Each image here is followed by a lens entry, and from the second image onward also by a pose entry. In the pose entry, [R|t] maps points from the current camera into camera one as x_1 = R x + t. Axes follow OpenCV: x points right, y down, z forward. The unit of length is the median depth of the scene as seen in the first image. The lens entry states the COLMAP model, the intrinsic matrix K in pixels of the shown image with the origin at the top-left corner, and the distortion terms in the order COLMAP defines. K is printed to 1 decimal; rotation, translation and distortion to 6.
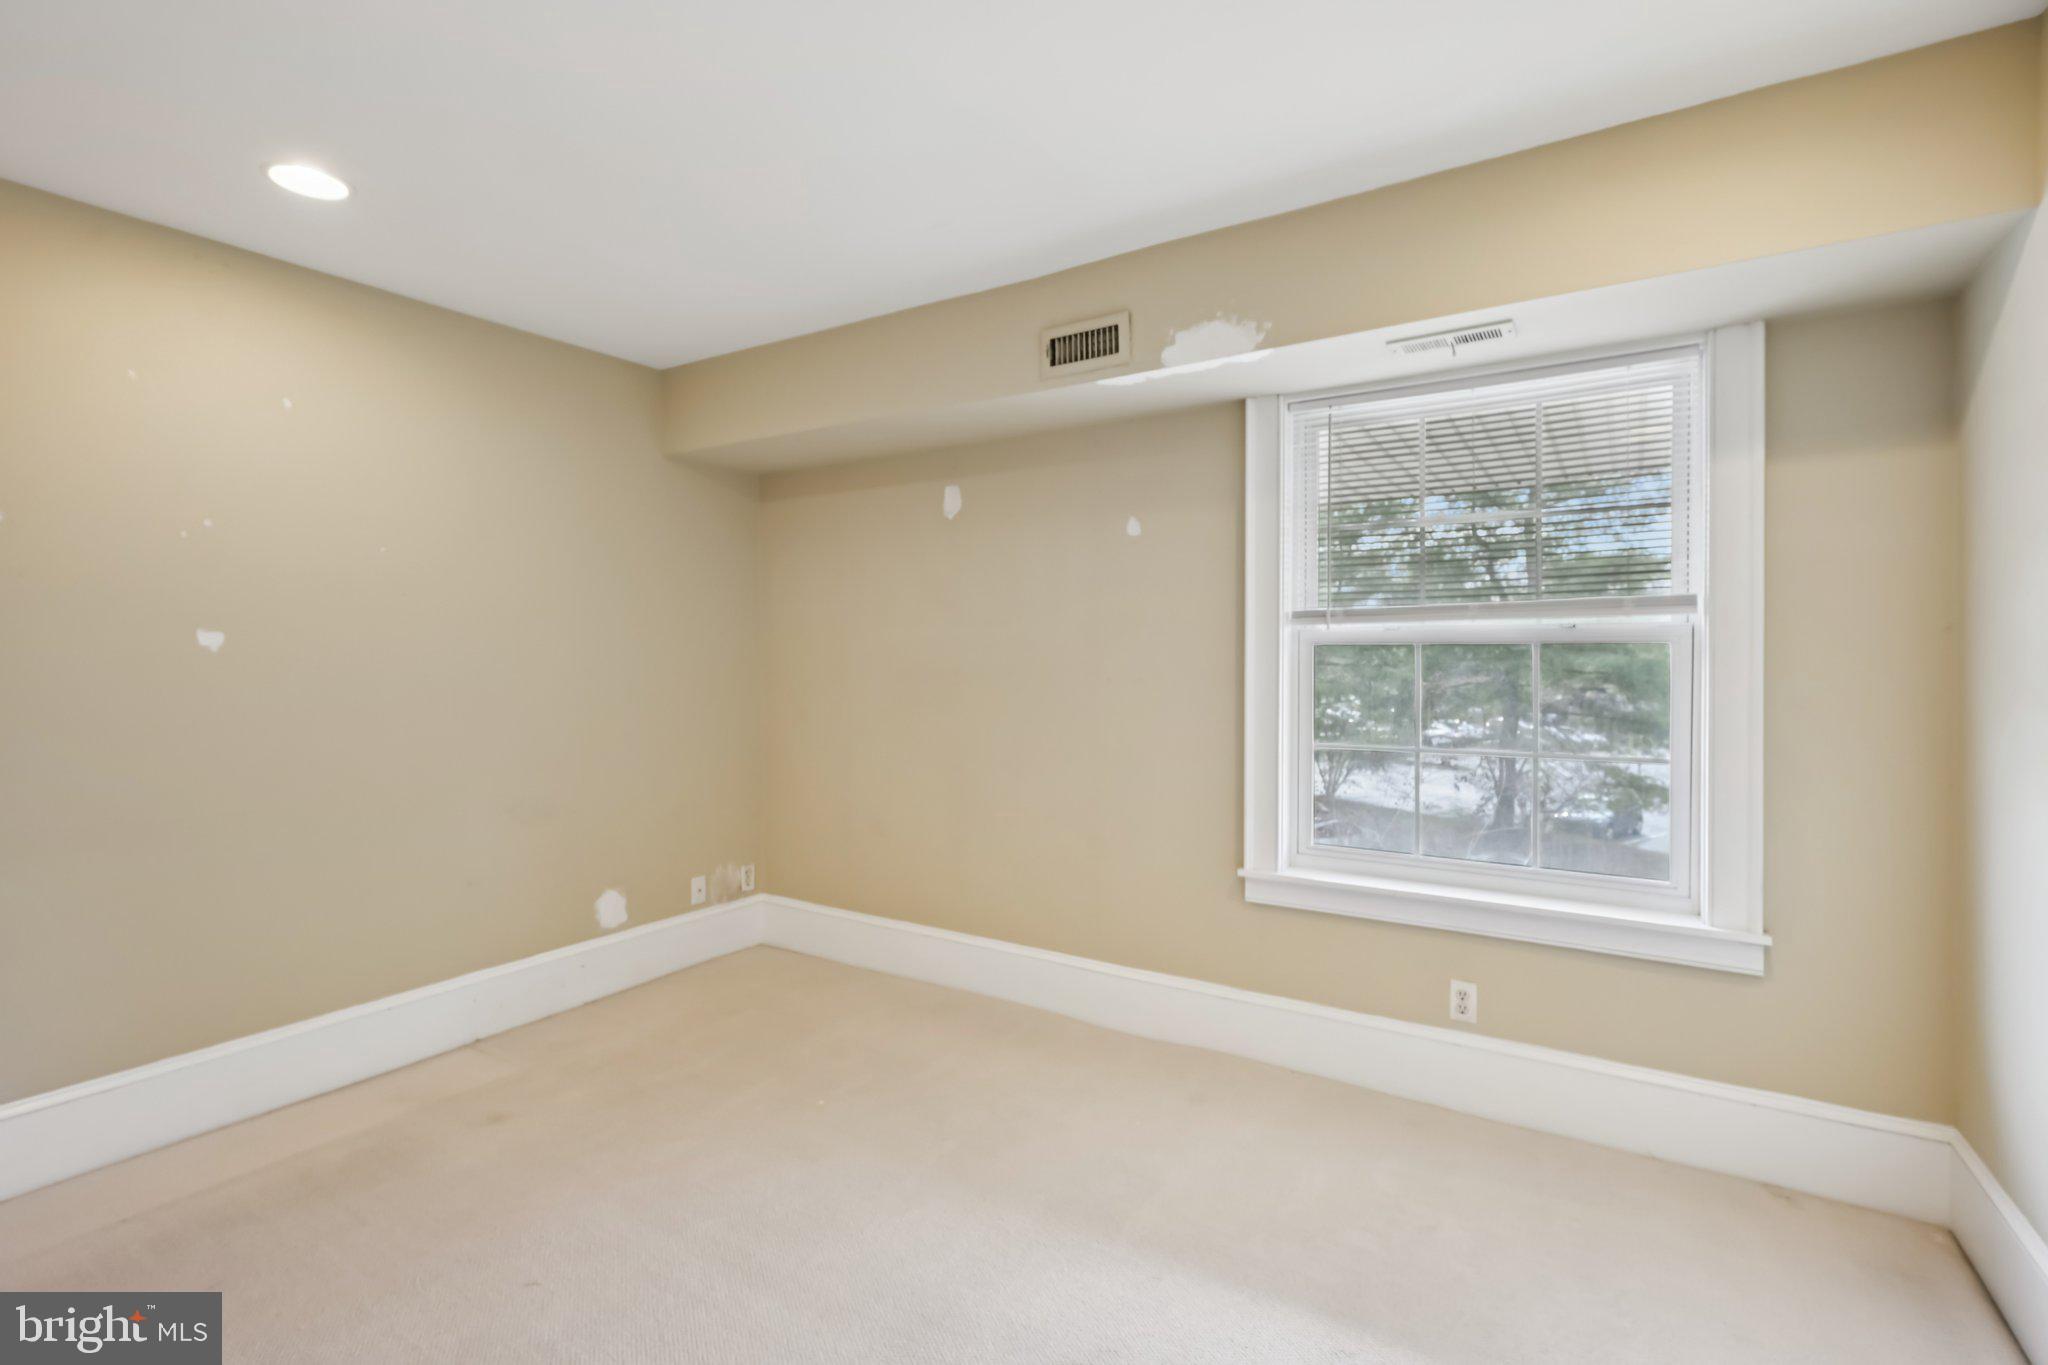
lens RADIAL K [[926.0, 0, 1024.3], [0, 926.0, 680.4], [0, 0, 1]] dist [0.006810, 0.000198]
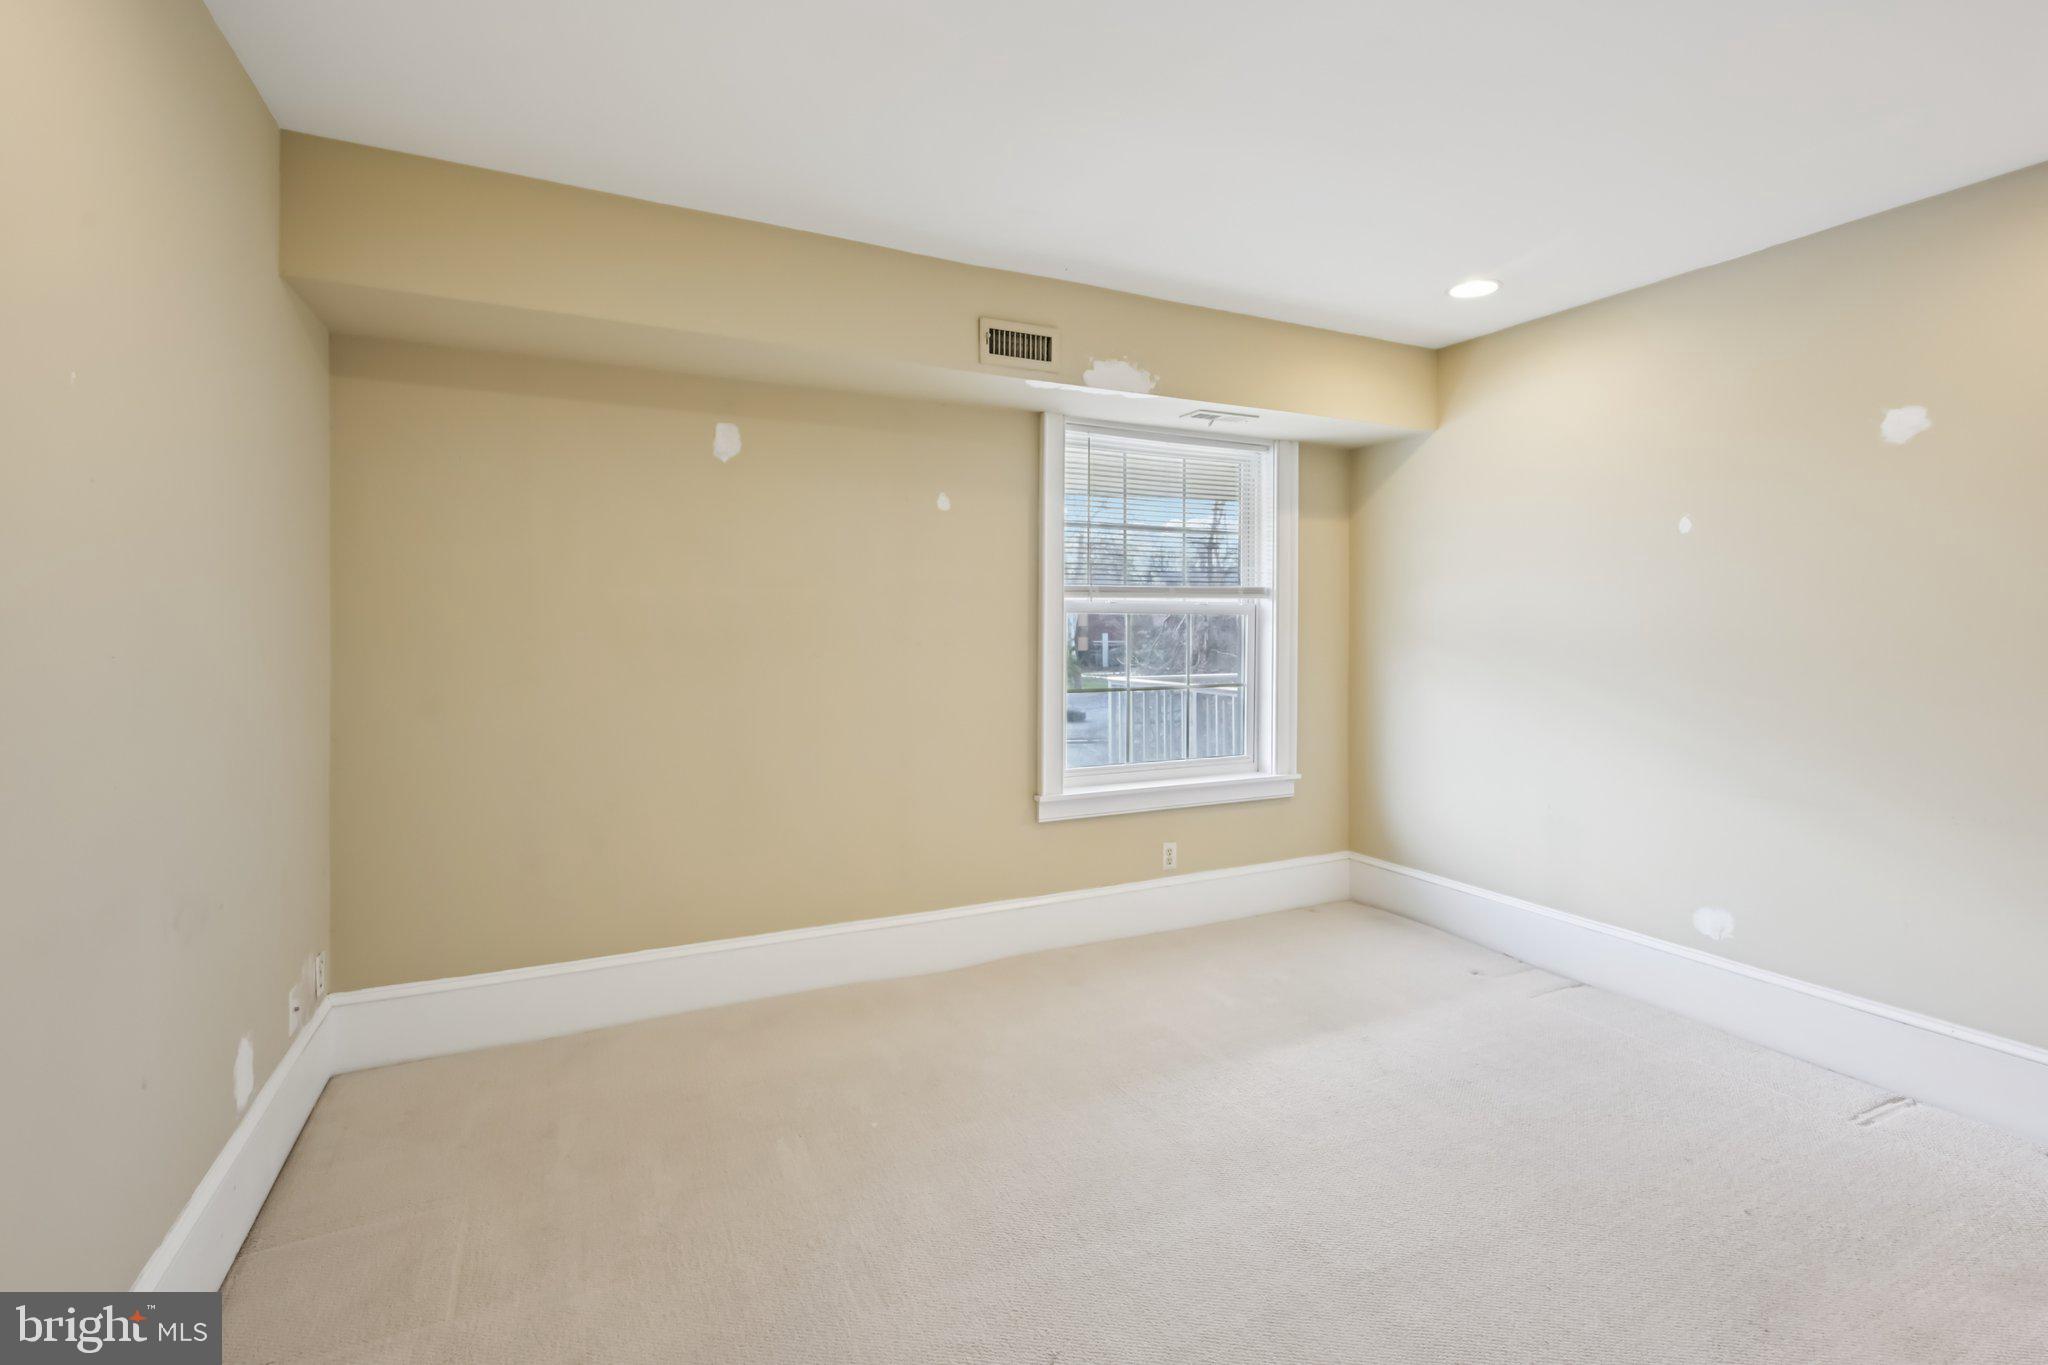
lens RADIAL K [[934.4, 0, 1019.8], [0, 934.4, 635.0], [0, 0, 1]] dist [0.002580, 0.000509]
pose [[0.524220, -0.009912, 0.851525, -0.923045], [0.017618, 0.999844, 0.000793, -0.011044], [-0.851401, 0.014587, 0.524313, 0.421084]]
